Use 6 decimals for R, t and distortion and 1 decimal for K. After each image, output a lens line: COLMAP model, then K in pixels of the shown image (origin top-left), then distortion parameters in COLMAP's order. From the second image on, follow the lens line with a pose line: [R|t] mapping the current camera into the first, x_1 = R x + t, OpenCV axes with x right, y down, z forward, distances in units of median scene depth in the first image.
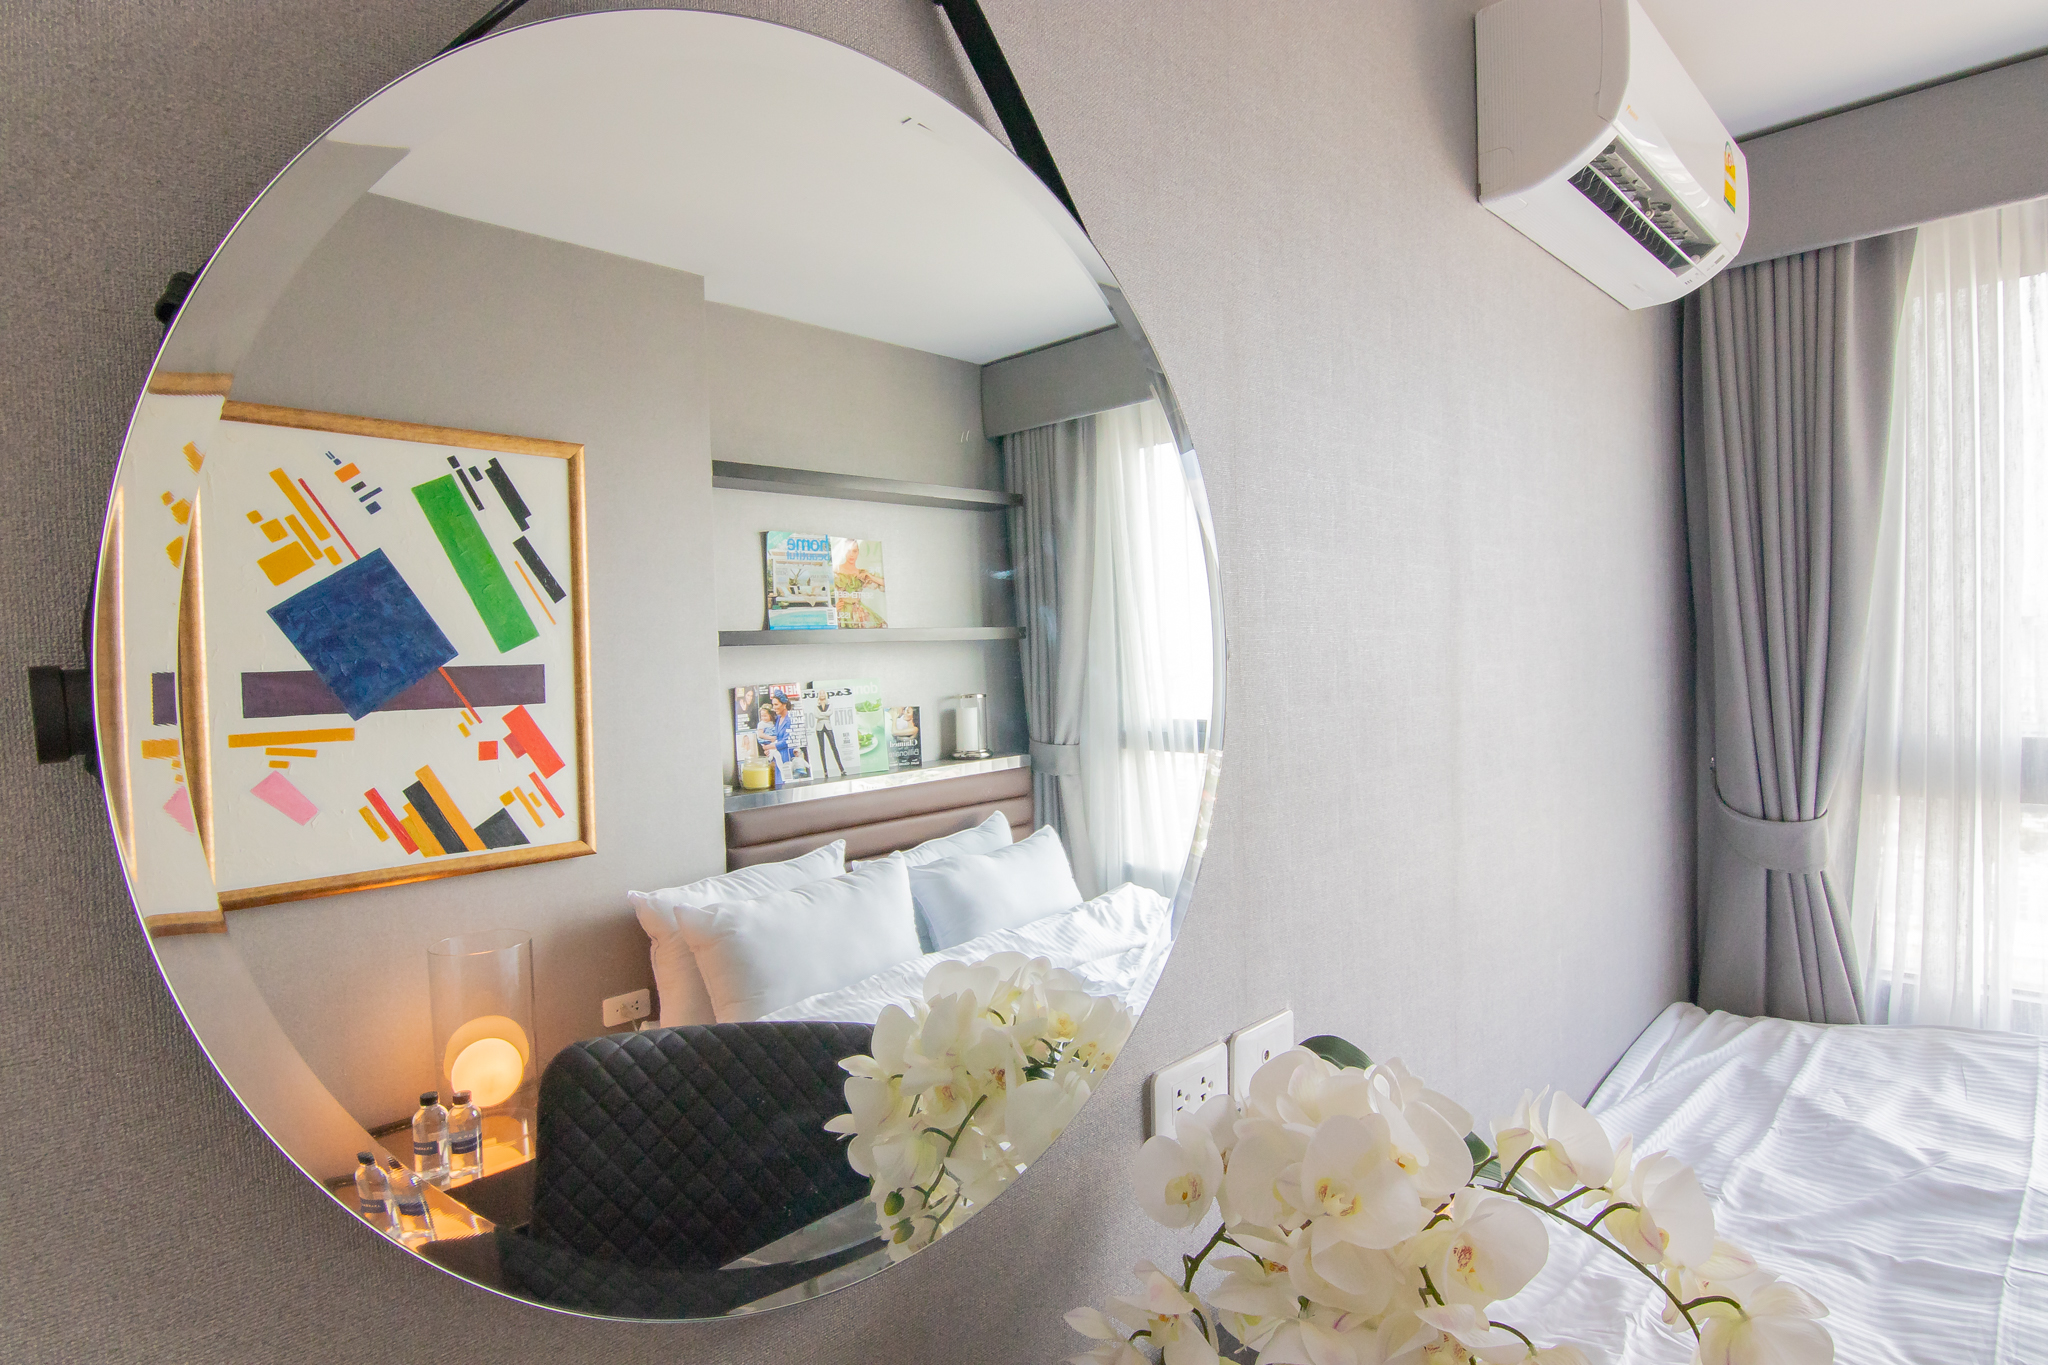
lens RADIAL K [[1048.2, 0, 1023.9], [0, 1048.2, 675.4], [0, 0, 1]] dist [-0.021173, 0.002639]
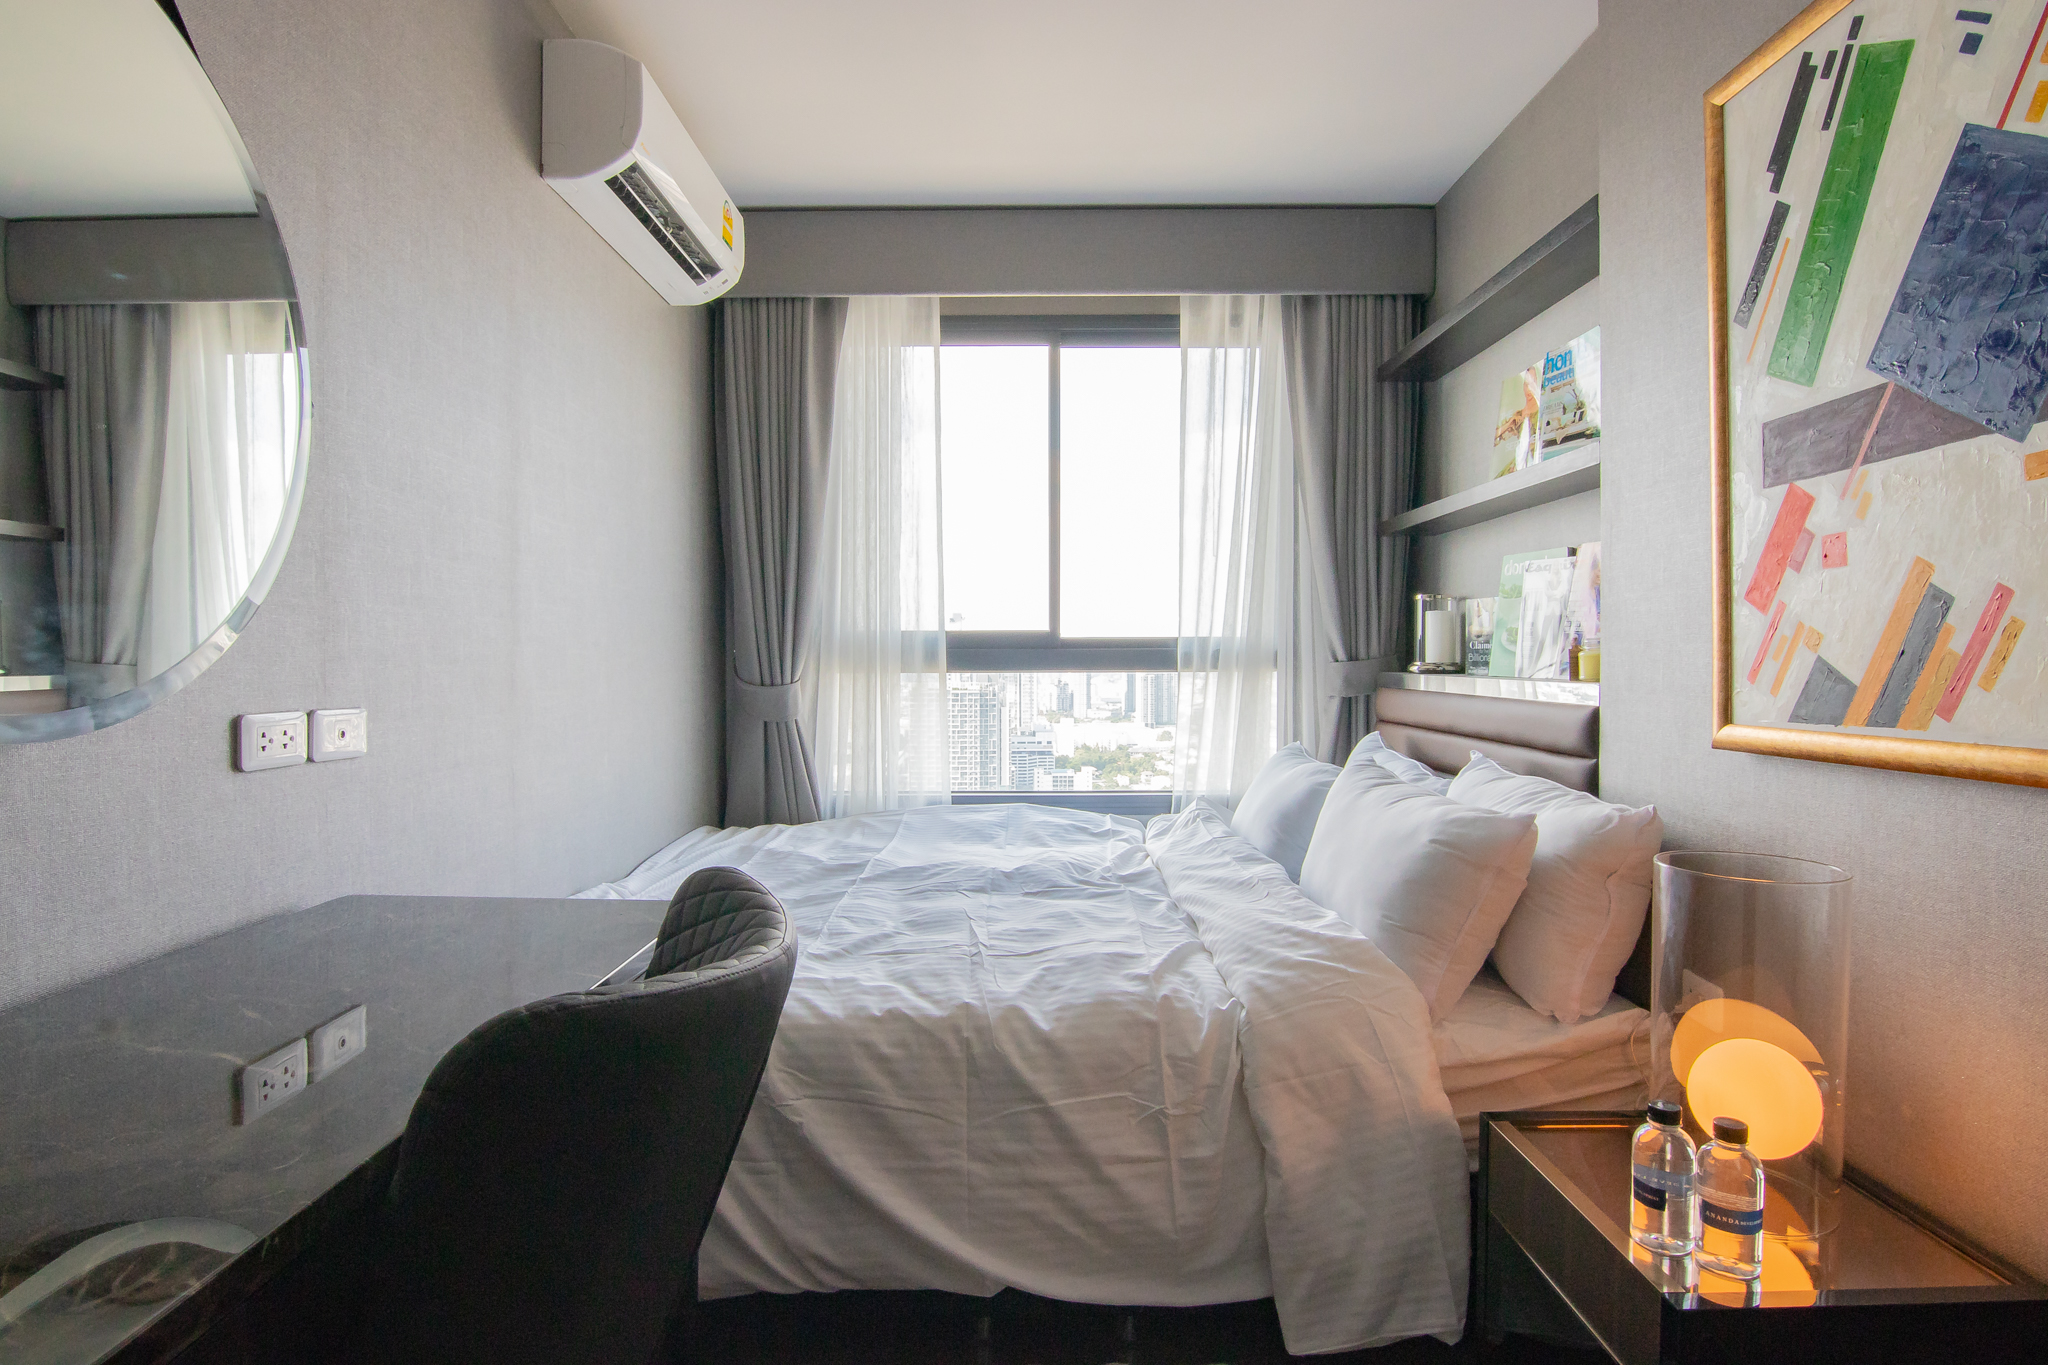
lens RADIAL K [[1048.2, 0, 1012.6], [0, 1048.2, 671.6], [0, 0, 1]] dist [-0.021173, 0.002639]
pose [[0.719374, 0.018277, 0.694383, -0.039549], [0.005225, 0.999483, -0.031720, 0.176294], [-0.694603, 0.026447, 0.718907, -0.288663]]
